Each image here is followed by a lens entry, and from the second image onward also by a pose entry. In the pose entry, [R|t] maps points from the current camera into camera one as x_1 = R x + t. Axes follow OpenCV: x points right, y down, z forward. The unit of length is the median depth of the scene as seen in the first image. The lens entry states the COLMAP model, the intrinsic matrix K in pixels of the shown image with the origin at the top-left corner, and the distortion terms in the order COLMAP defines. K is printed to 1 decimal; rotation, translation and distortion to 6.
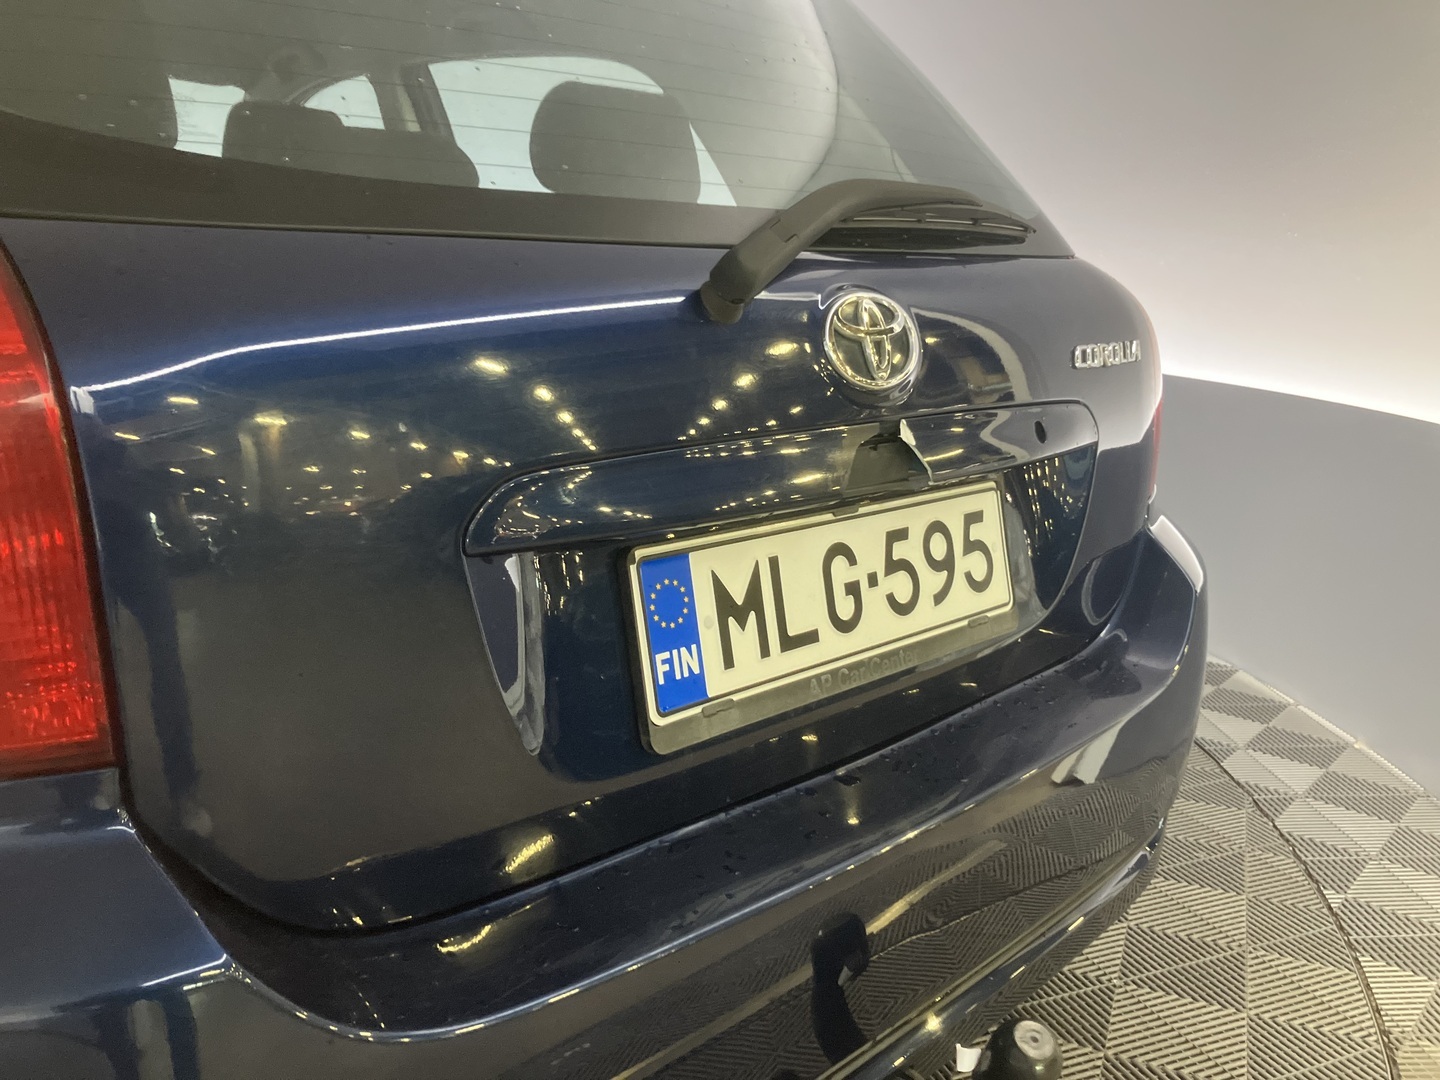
lens RADIAL K [[1191.0, 0, 714.7], [0, 1191.0, 536.5], [0, 0, 1]] dist [0.012758, -0.015430]
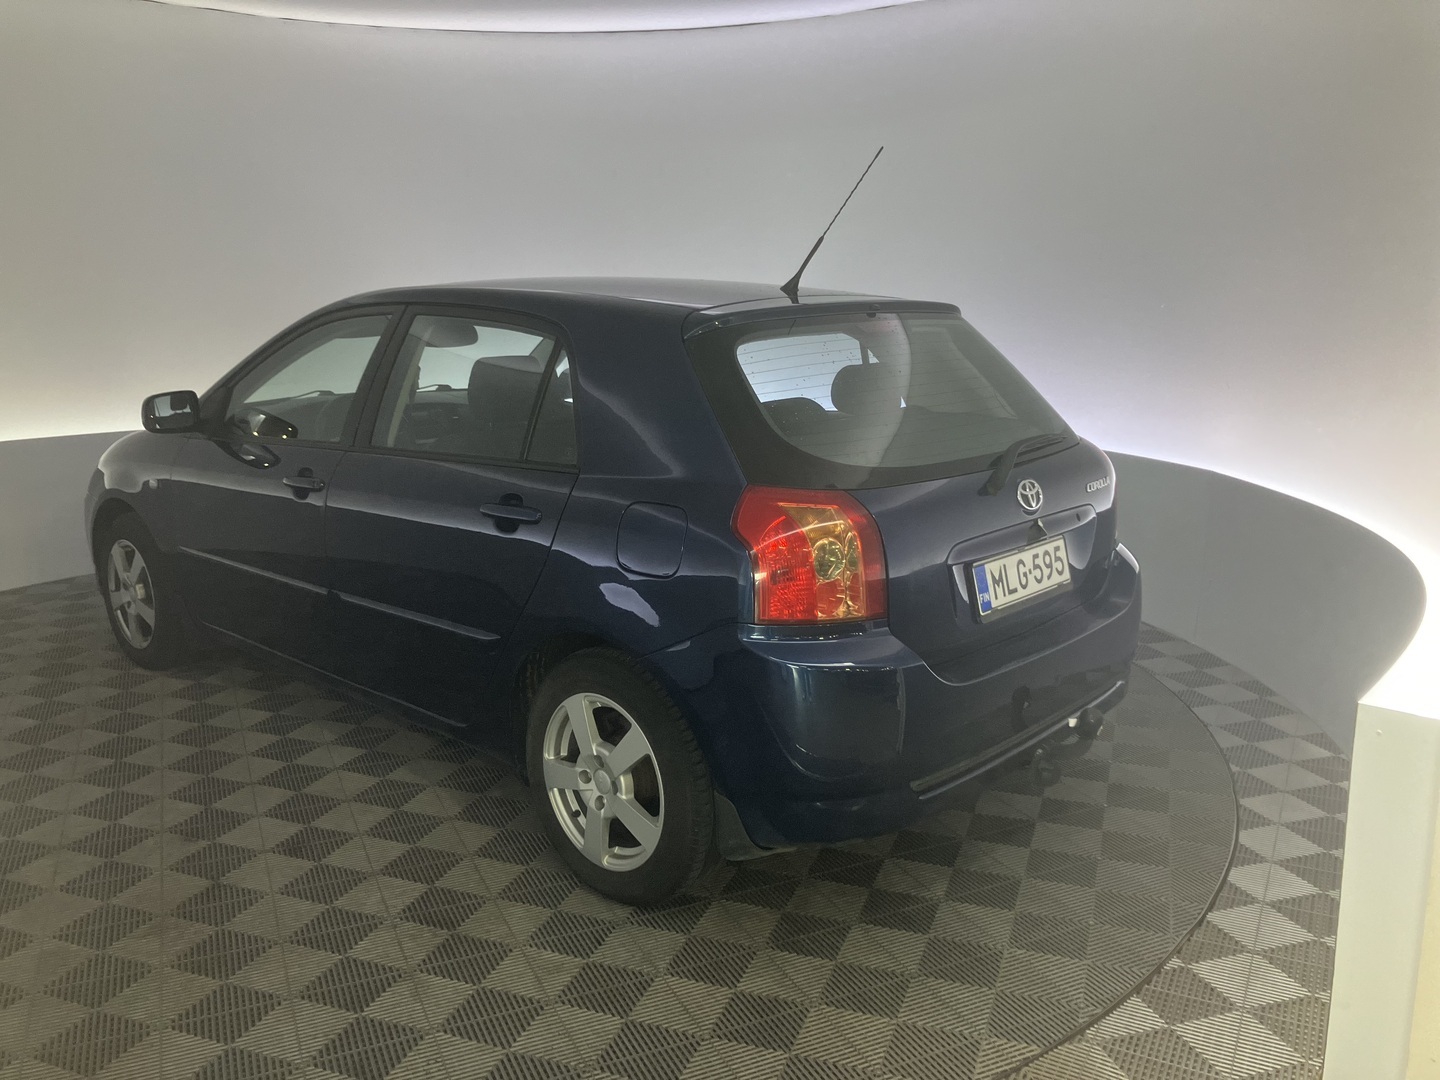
lens RADIAL K [[1191.0, 0, 720.7], [0, 1191.0, 541.1], [0, 0, 1]] dist [0.012758, -0.015430]
pose [[0.997528, -0.052433, 0.046788, -0.797696], [0.053727, 0.998195, -0.026835, -0.001333], [-0.045296, 0.029283, 0.998544, -2.007790]]
